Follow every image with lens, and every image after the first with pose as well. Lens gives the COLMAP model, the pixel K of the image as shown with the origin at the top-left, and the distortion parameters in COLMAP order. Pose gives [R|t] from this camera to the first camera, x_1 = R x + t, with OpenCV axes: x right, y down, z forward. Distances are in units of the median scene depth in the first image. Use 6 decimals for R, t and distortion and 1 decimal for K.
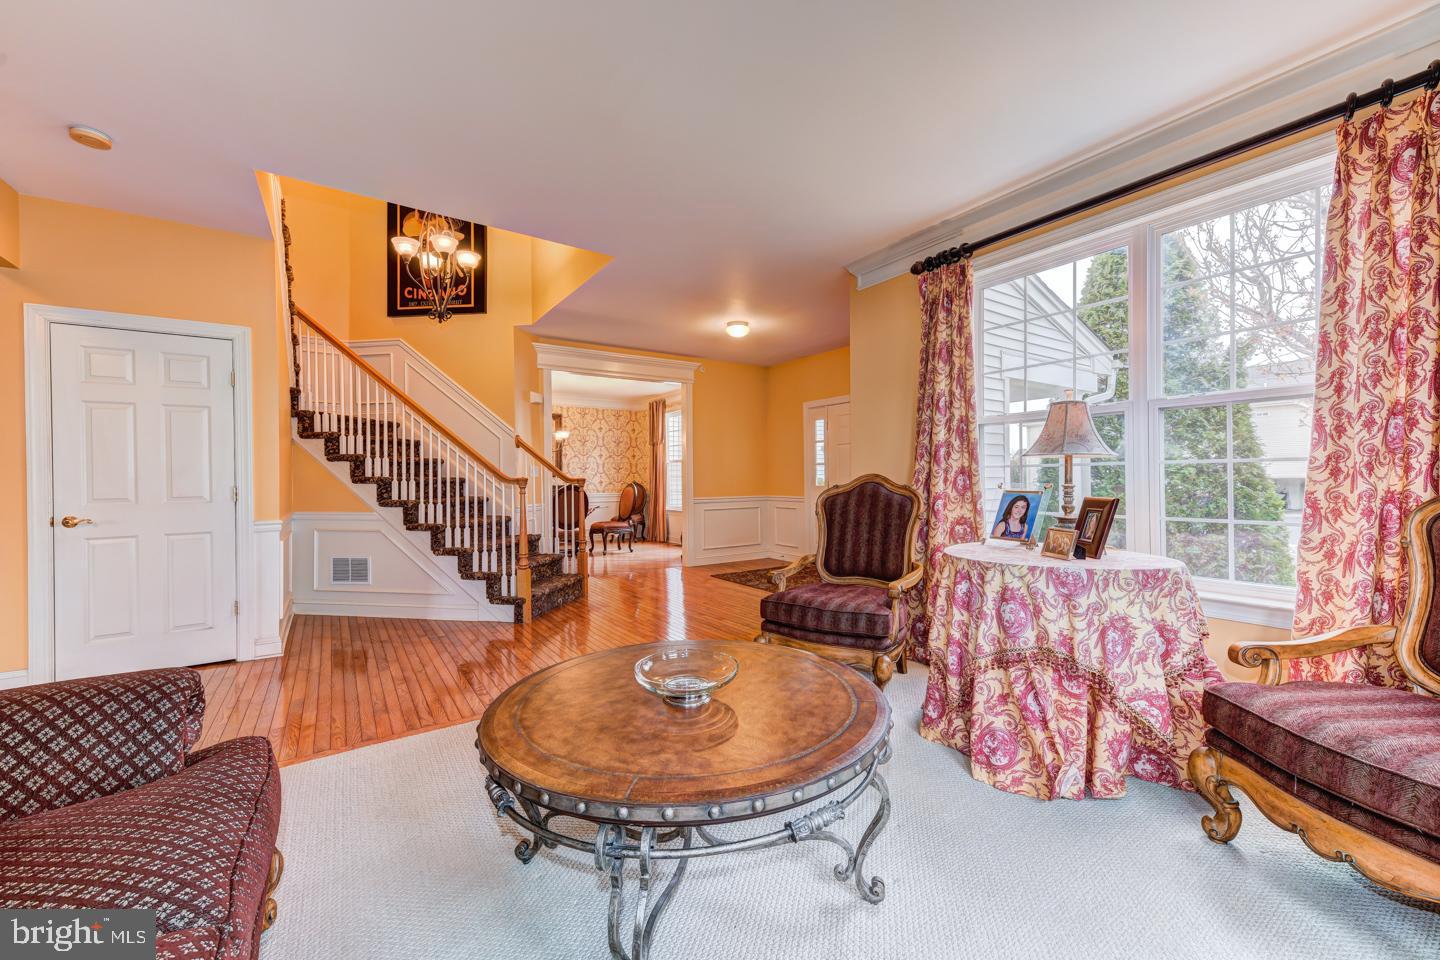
lens RADIAL K [[561.3, 0, 728.5], [0, 561.3, 479.3], [0, 0, 1]] dist [0.007481, -0.000823]
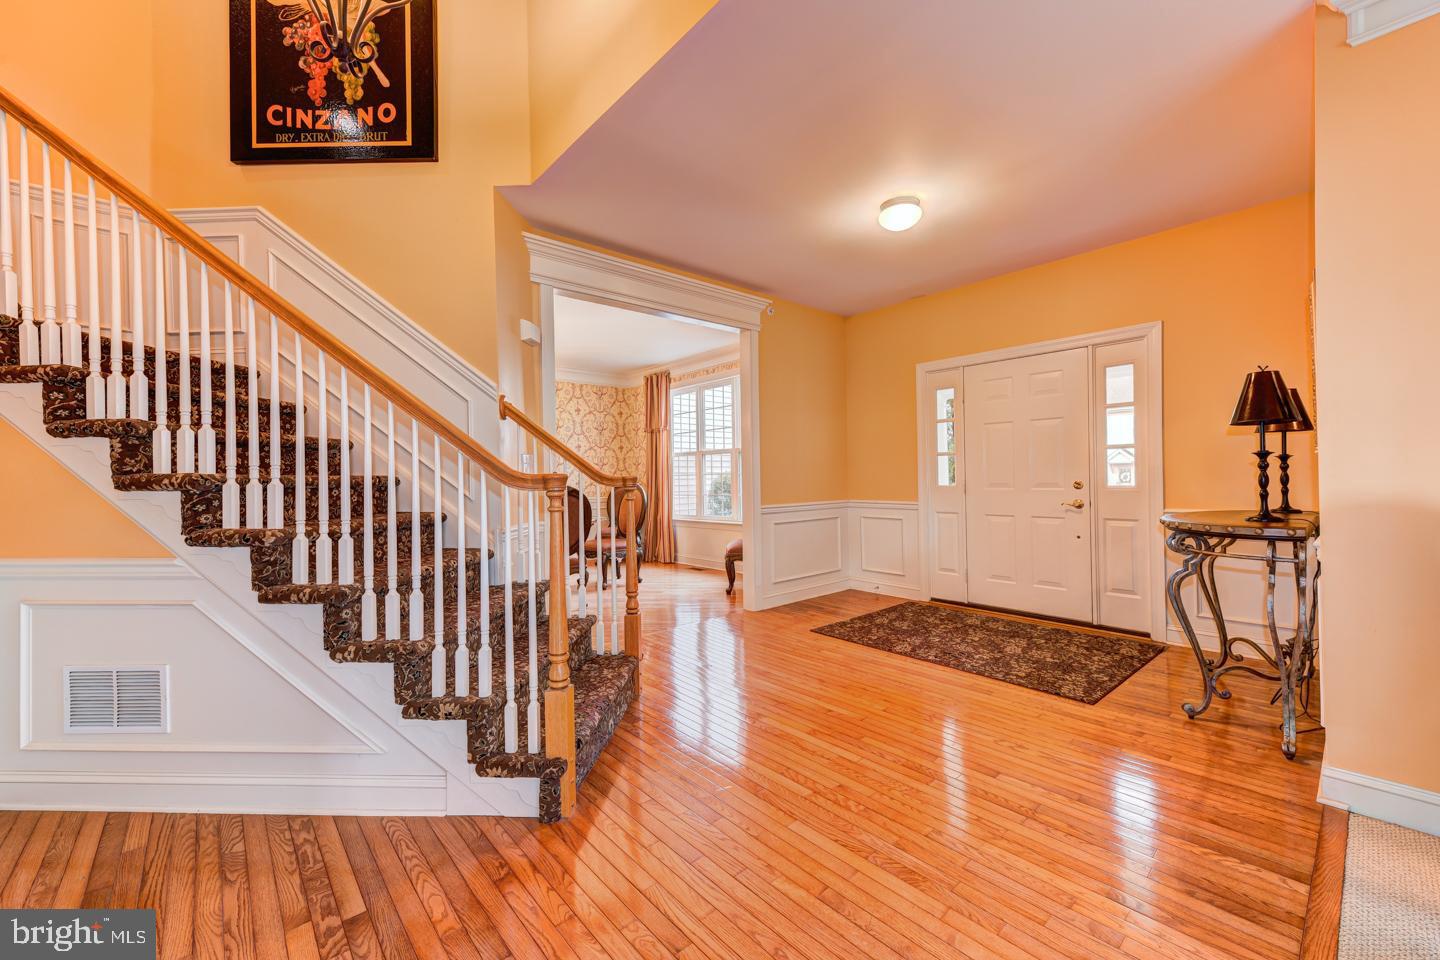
lens RADIAL K [[561.3, 0, 724.8], [0, 561.3, 482.9], [0, 0, 1]] dist [0.007481, -0.000823]
pose [[0.992732, -0.006141, 0.120189, -0.274009], [0.005248, 0.999956, 0.007750, 0.001161], [-0.120232, -0.007063, 0.992721, 0.531354]]
